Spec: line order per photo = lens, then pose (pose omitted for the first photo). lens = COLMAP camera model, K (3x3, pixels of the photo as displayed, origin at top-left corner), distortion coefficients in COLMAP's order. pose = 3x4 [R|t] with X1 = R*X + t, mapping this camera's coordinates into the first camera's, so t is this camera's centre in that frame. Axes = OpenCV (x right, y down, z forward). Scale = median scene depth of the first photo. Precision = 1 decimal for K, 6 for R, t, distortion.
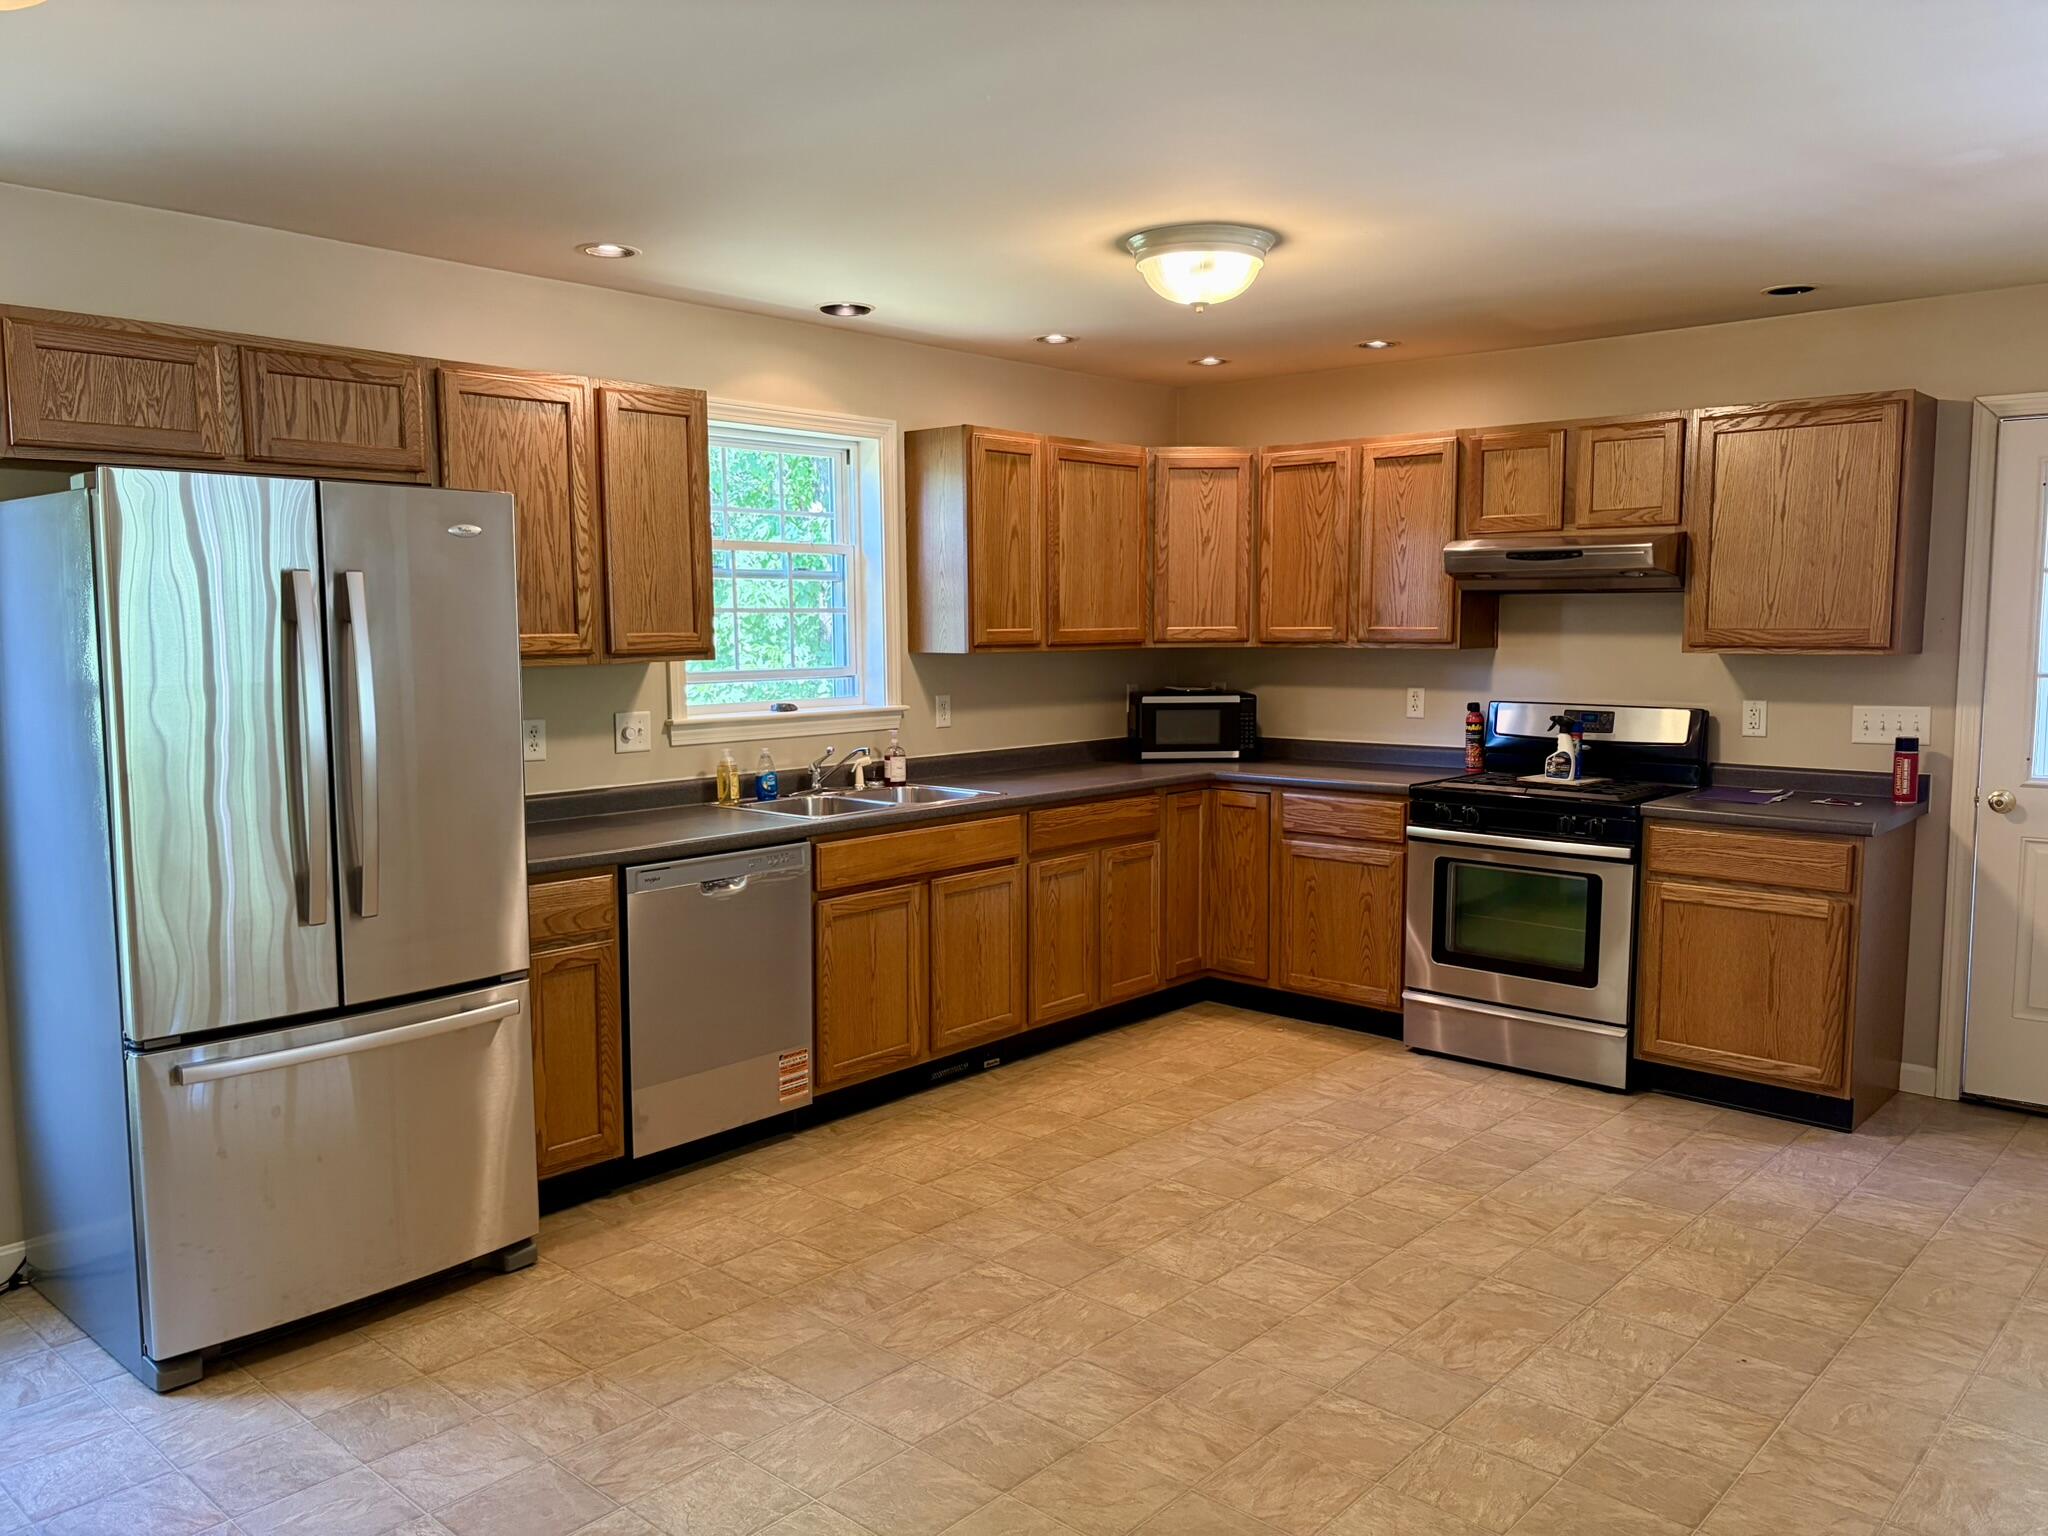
lens RADIAL K [[1566.8, 0, 1024.0], [0, 1566.8, 768.0], [0, 0, 1]] dist [0.011297, 0.003007]
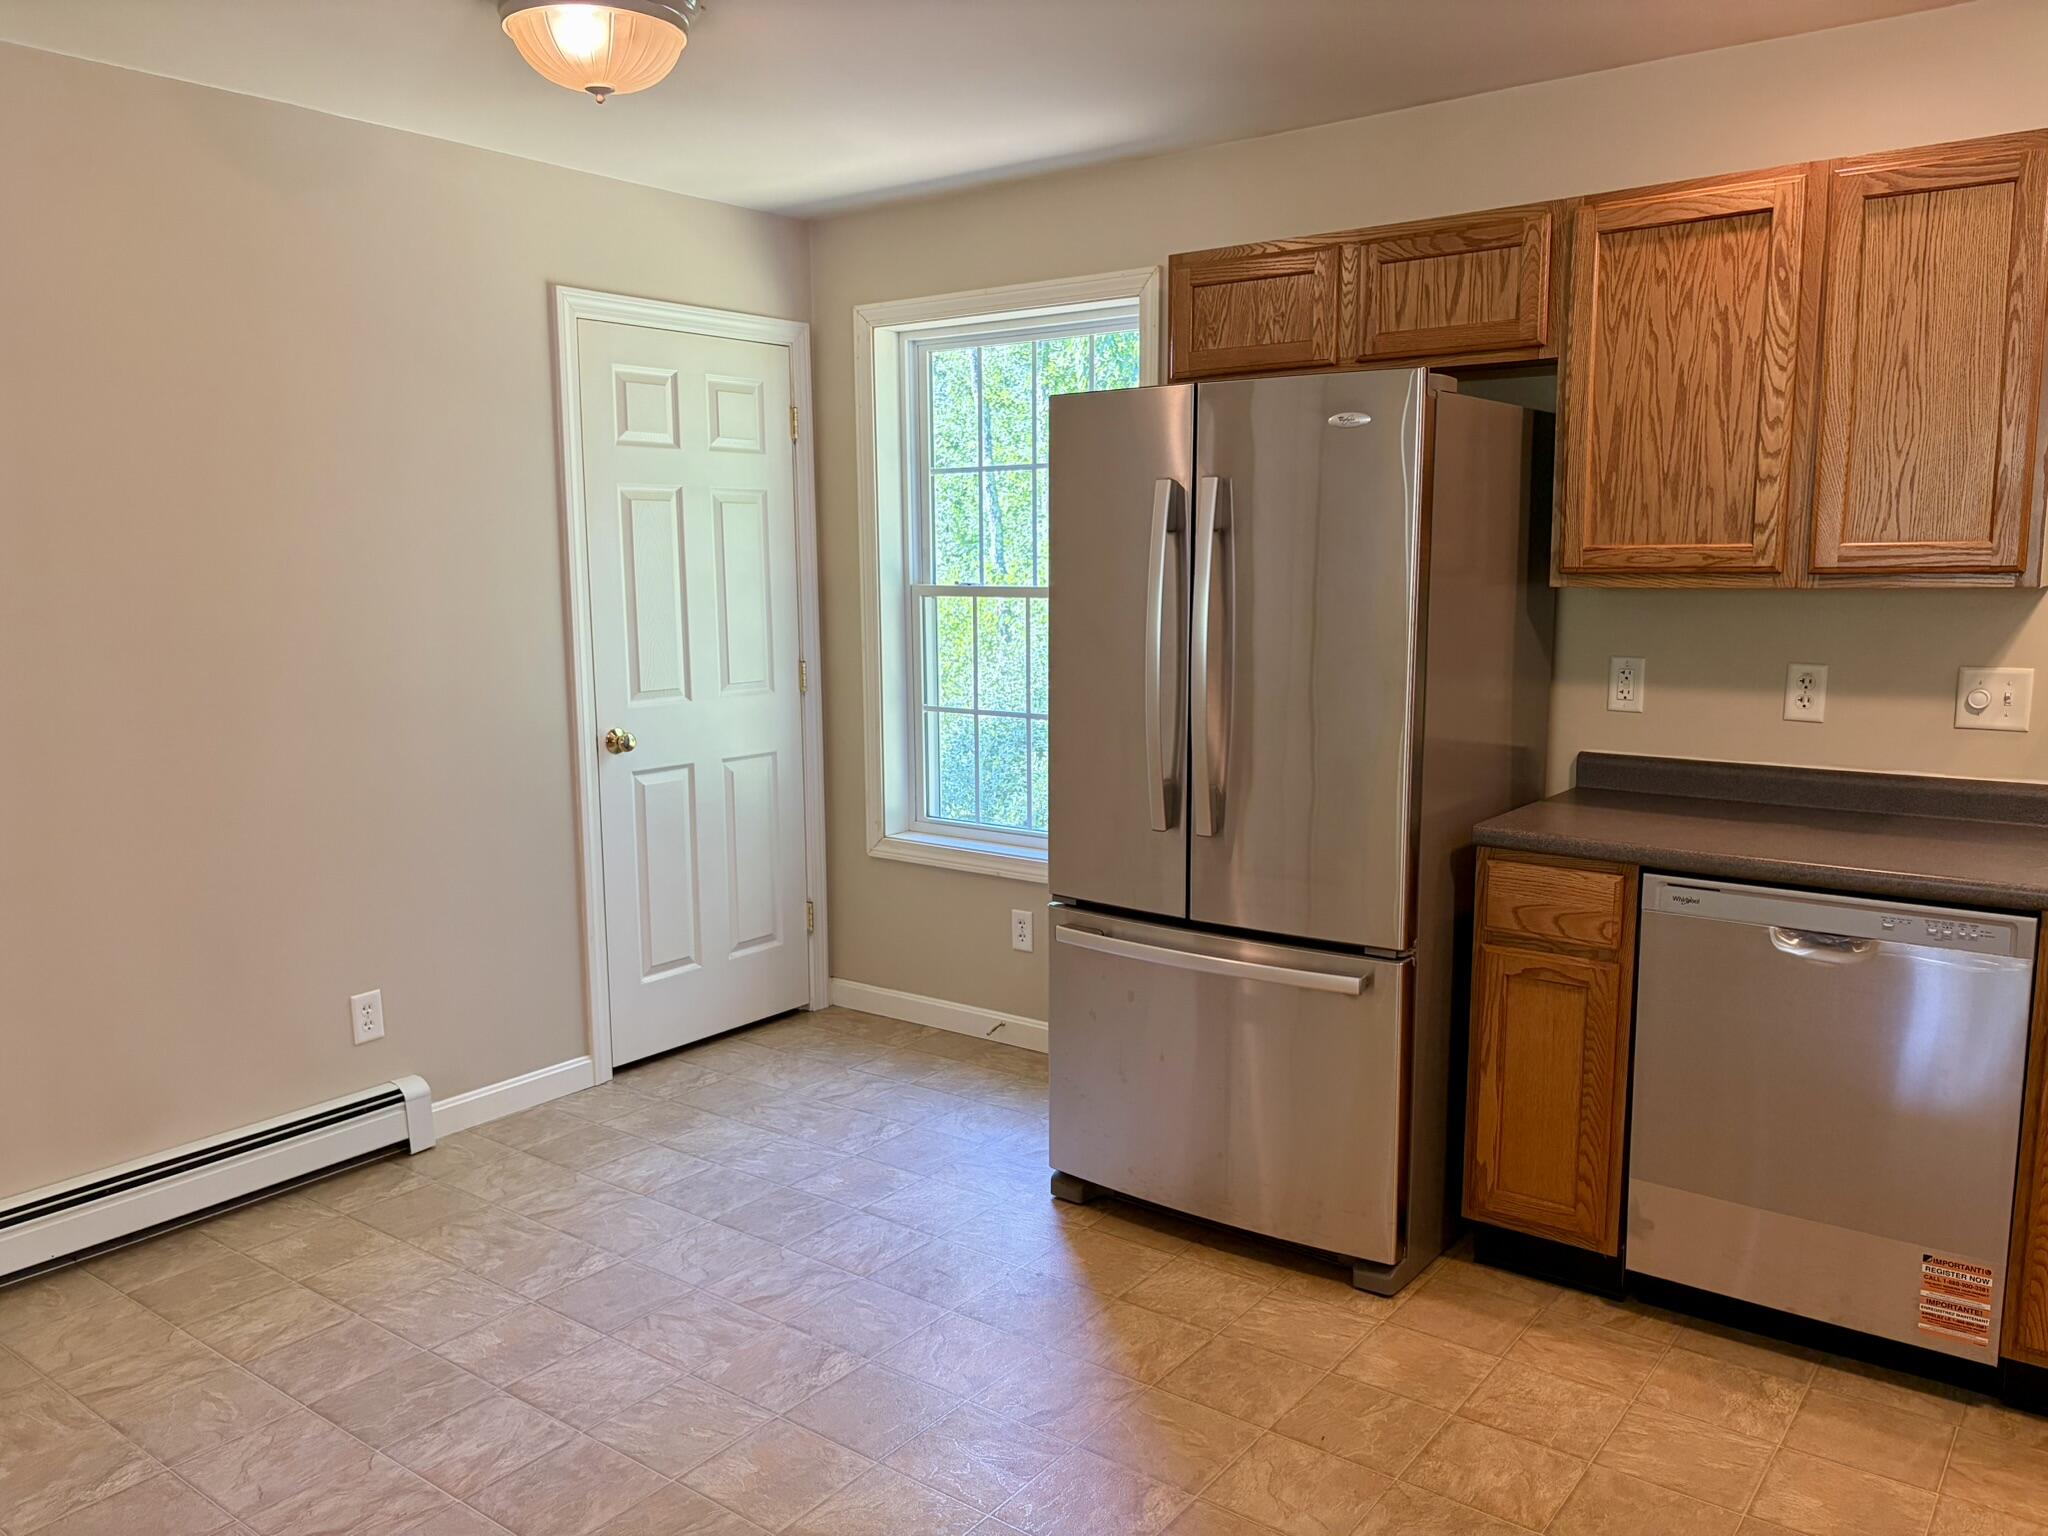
lens RADIAL K [[1566.8, 0, 1024.0], [0, 1566.8, 768.0], [0, 0, 1]] dist [0.011297, 0.003007]
pose [[0.076960, 0.142882, -0.986743, 0.440359], [-0.088879, 0.986721, 0.135946, -0.057792], [0.993065, 0.077239, 0.088638, 0.676769]]
